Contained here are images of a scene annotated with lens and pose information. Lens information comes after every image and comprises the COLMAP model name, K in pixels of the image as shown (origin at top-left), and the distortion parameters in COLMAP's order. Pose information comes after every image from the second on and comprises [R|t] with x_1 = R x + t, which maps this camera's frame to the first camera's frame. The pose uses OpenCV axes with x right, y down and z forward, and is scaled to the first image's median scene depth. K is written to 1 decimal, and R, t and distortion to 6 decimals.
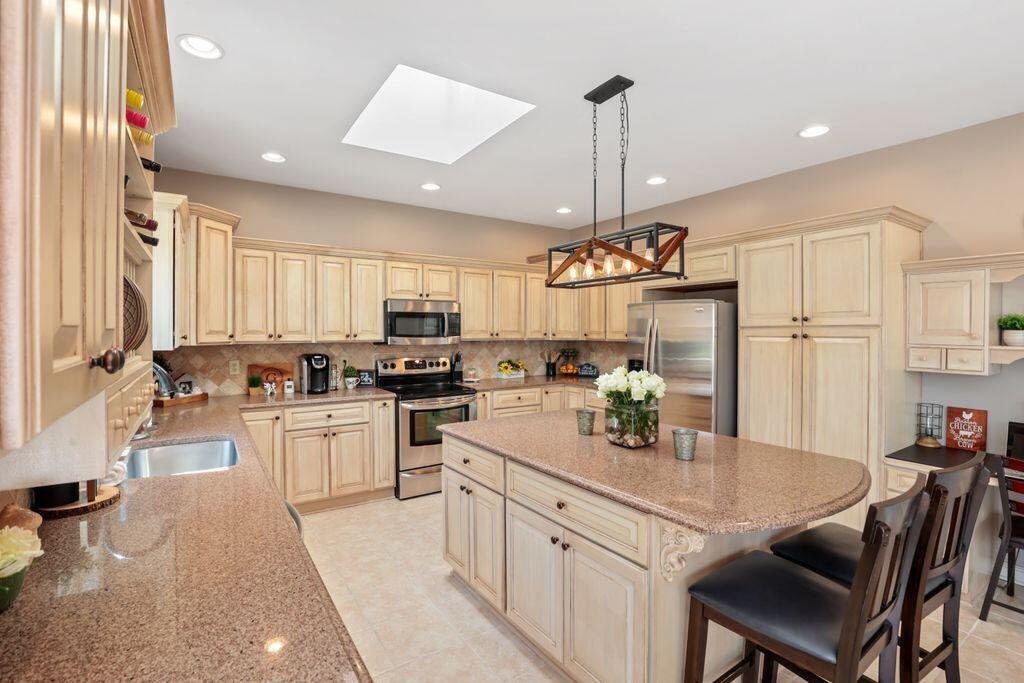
lens RADIAL K [[478.1, 0, 512.6], [0, 478.1, 333.2], [0, 0, 1]] dist [-0.029379, 0.001513]
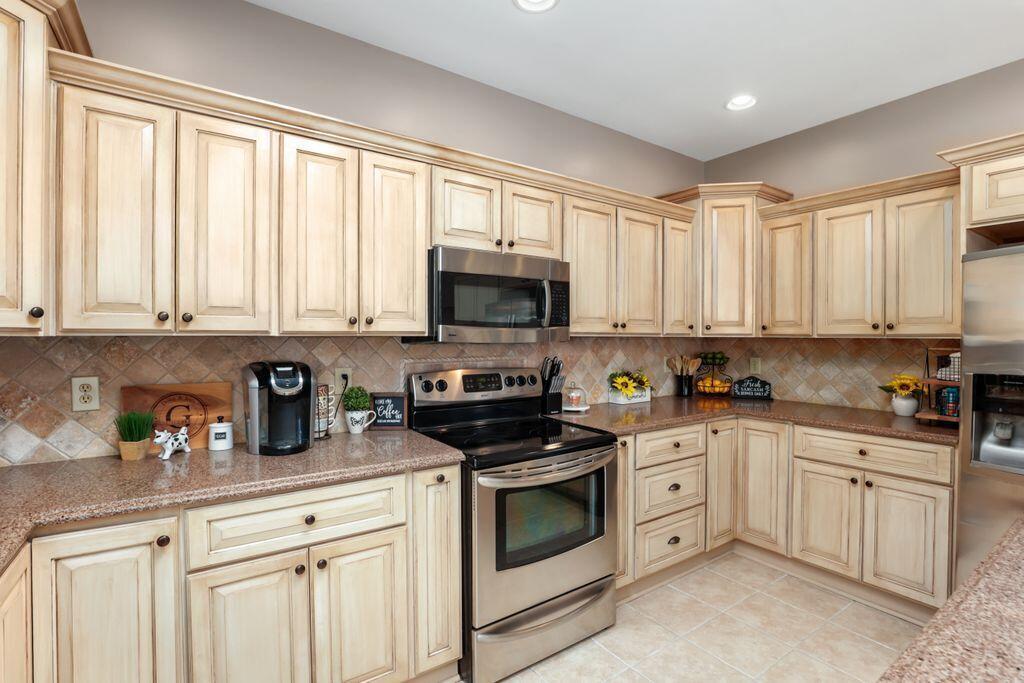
lens RADIAL K [[478.1, 0, 508.6], [0, 478.1, 340.4], [0, 0, 1]] dist [-0.029379, 0.001513]
pose [[0.999974, 0.001328, 0.007129, -0.193644], [-0.001348, 0.999995, 0.002908, 0.021079], [-0.007125, -0.002918, 0.999970, 0.525896]]
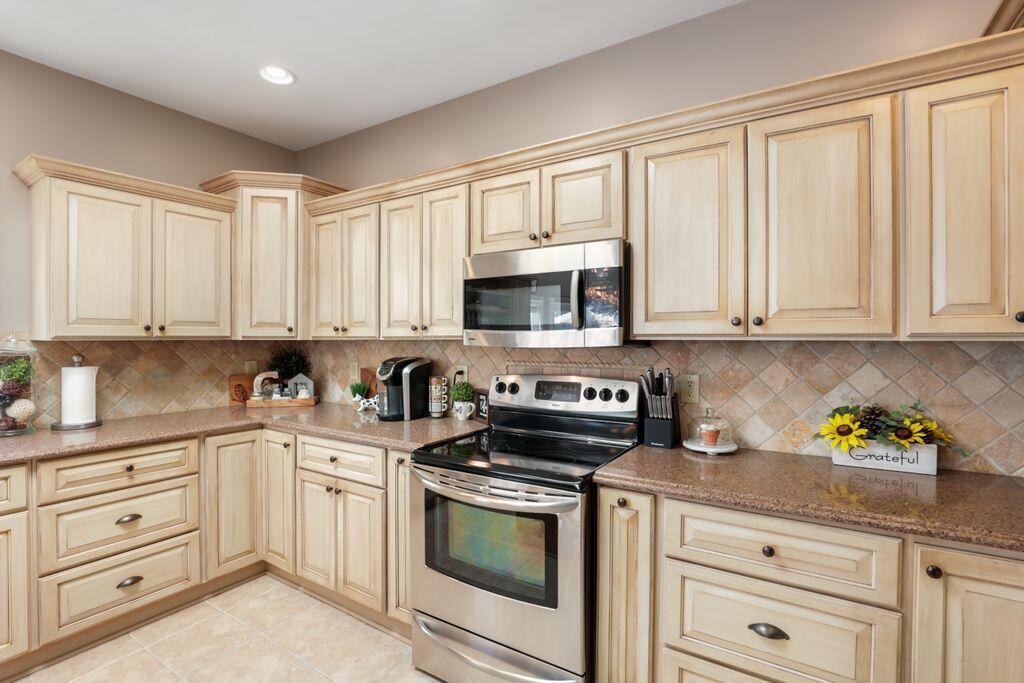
lens RADIAL K [[478.1, 0, 506.5], [0, 478.1, 338.0], [0, 0, 1]] dist [-0.029379, 0.001513]
pose [[0.390801, -0.002516, -0.920472, 0.222550], [-0.004404, 0.999980, -0.004603, 0.018554], [0.920464, 0.005853, 0.390782, 0.834700]]
